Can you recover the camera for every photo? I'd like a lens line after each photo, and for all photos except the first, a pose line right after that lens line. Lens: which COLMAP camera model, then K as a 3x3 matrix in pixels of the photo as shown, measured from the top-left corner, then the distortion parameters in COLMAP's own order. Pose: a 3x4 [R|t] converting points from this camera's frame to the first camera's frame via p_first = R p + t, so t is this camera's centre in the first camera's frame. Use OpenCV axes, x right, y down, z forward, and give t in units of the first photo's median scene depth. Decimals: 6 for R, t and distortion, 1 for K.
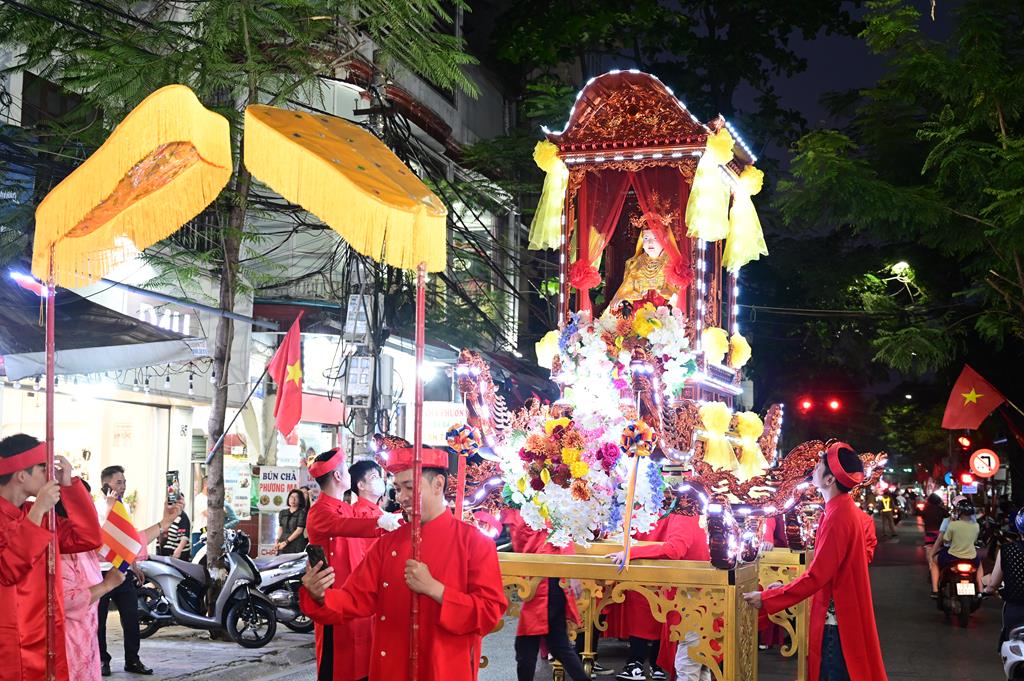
lens RADIAL K [[1409.1, 0, 512.0], [0, 1409.1, 340.5], [0, 0, 1]] dist [-0.003642, 0.075487]
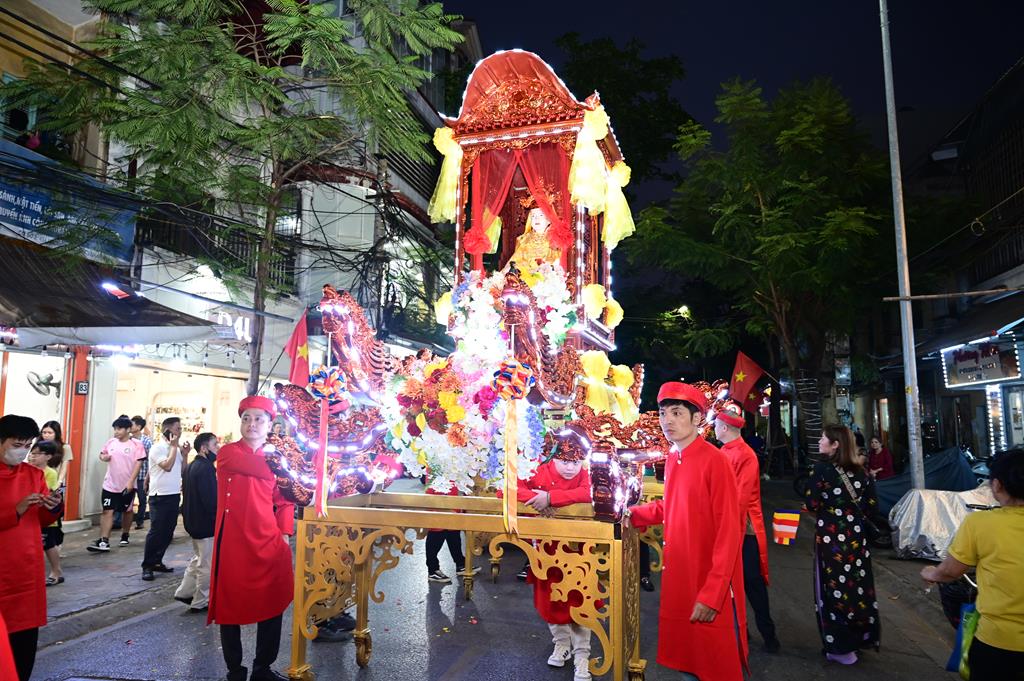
lens RADIAL K [[677.1, 0, 509.0], [0, 677.1, 335.2], [0, 0, 1]] dist [-0.001412, 0.001359]
pose [[0.999549, -0.006387, 0.029339, 0.060746], [0.007246, 0.999545, -0.029268, 0.044437], [-0.029139, 0.029467, 0.999141, 0.462672]]
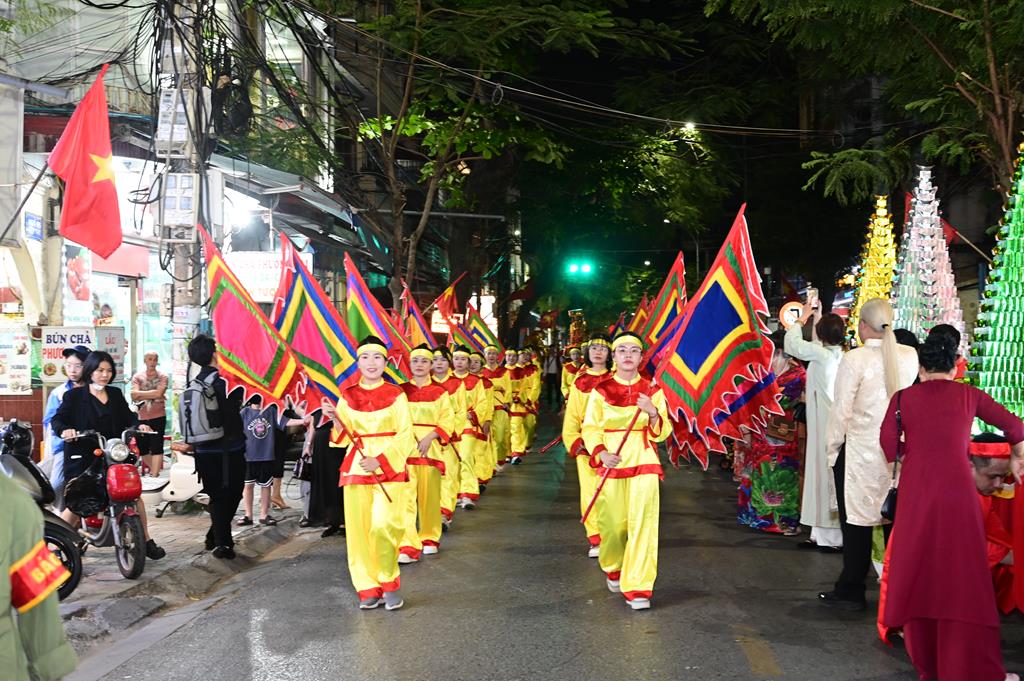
lens RADIAL K [[1243.1, 0, 511.2], [0, 1243.1, 343.5], [0, 0, 1]] dist [-0.012796, 0.008421]
pose [[0.982254, -0.019843, 0.186504, -0.123209], [0.001371, 0.995121, 0.098656, 0.074151], [-0.187552, -0.096649, 0.977488, 0.661571]]
